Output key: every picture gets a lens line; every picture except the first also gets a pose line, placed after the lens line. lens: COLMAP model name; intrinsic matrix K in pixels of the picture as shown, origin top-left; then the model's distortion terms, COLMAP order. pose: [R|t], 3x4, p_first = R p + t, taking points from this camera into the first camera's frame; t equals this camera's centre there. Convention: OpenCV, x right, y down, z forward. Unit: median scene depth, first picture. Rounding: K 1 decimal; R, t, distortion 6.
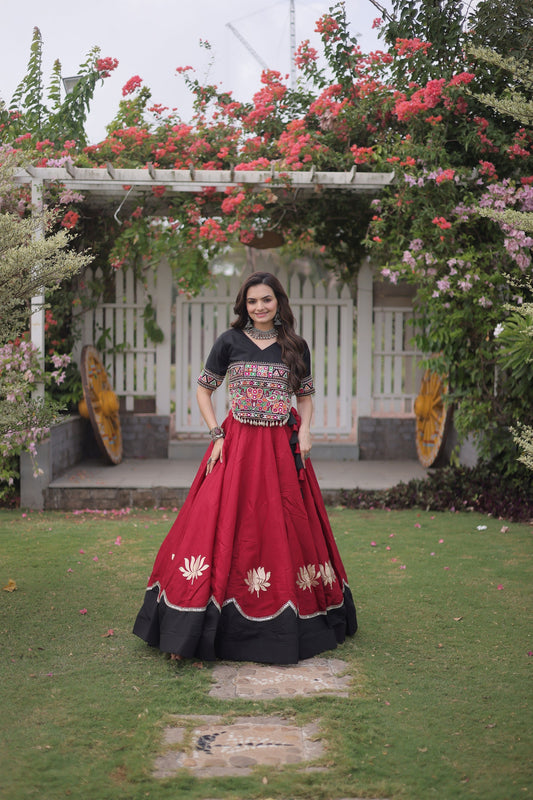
lens RADIAL K [[1033.3, 0, 280.5], [0, 1033.3, 409.7], [0, 0, 1]] dist [-0.002128, 0.000000]
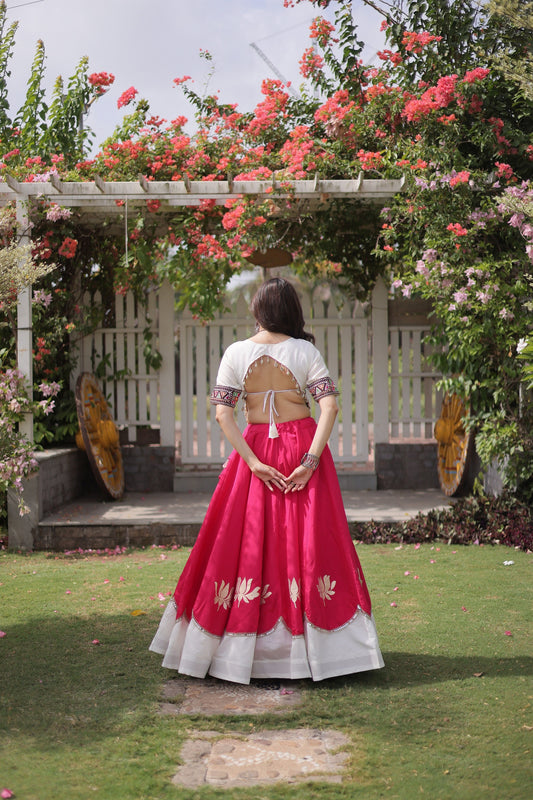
lens RADIAL K [[1033.3, 0, 291.9], [0, 1033.3, 408.6], [0, 0, 1]] dist [-0.002128, 0.000000]
pose [[0.999637, -0.019517, -0.018591, 0.021585], [0.018953, 0.999370, -0.030013, 0.002344], [0.019166, 0.029650, 0.999377, 0.076955]]
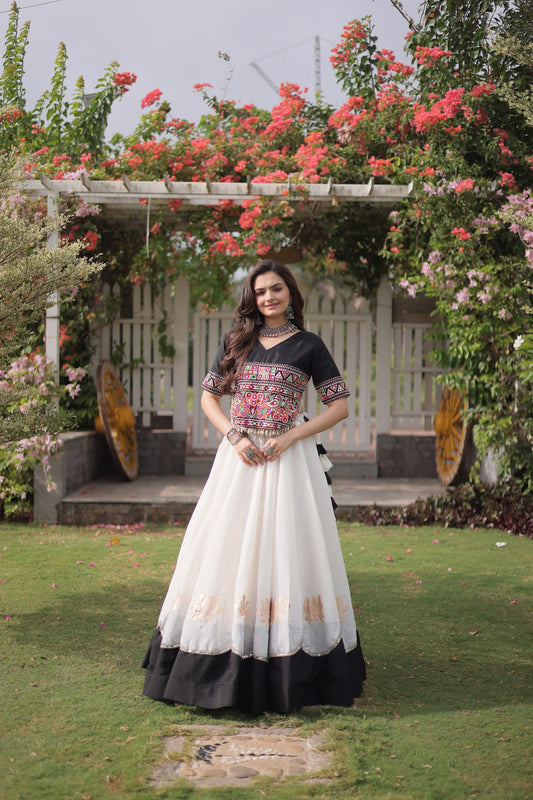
lens RADIAL K [[1033.3, 0, 281.4], [0, 1033.3, 418.2], [0, 0, 1]] dist [-0.002128, 0.000000]
pose [[0.999739, 0.003992, -0.022511, 0.007313], [-0.004368, 0.999851, -0.016676, 0.010540], [0.022441, 0.016770, 0.999607, 0.013568]]
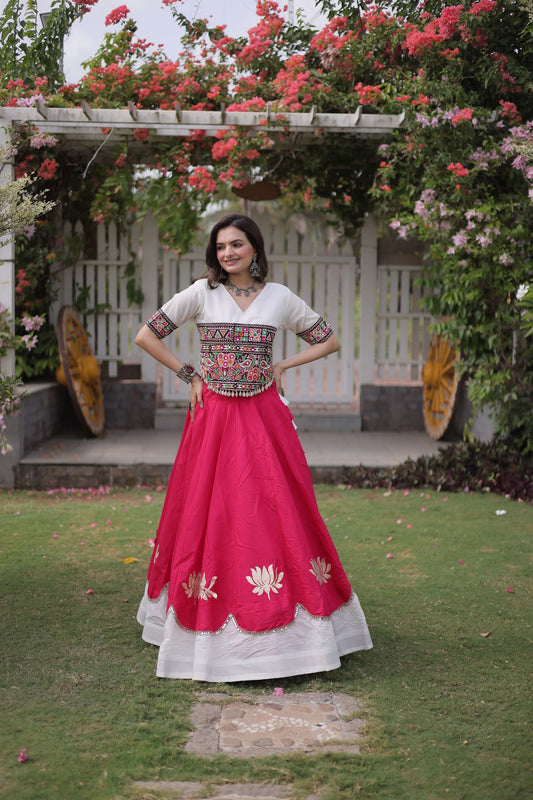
lens RADIAL K [[1033.3, 0, 282.6], [0, 1033.3, 403.2], [0, 0, 1]] dist [-0.002128, 0.000000]
pose [[0.999979, 0.003160, 0.005723, 0.000280], [-0.003348, 0.999448, 0.033065, -0.008328], [-0.005616, -0.033083, 0.999437, 0.095715]]
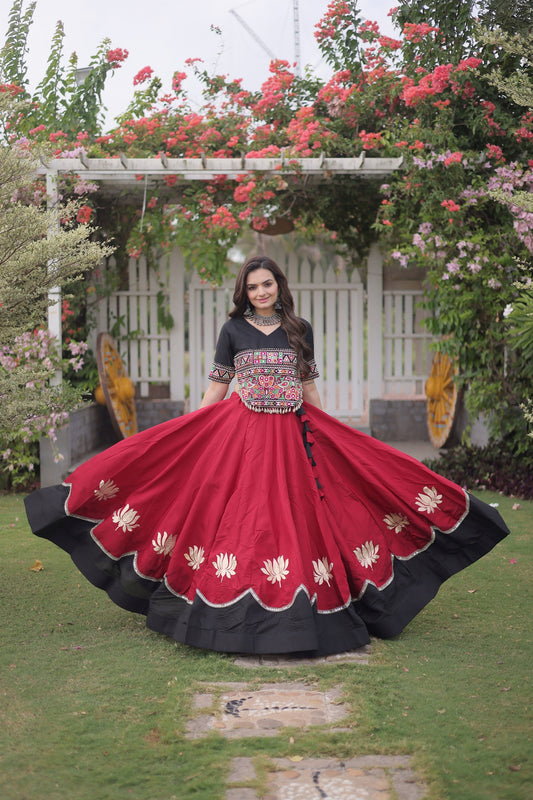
lens RADIAL K [[1033.3, 0, 275.0], [0, 1033.3, 405.8], [0, 0, 1]] dist [-0.002128, 0.000000]
pose [[0.999796, -0.014600, -0.013992, -0.004533], [0.014729, 0.999849, 0.009178, 0.003080], [0.013856, -0.009383, 0.999860, -0.017950]]
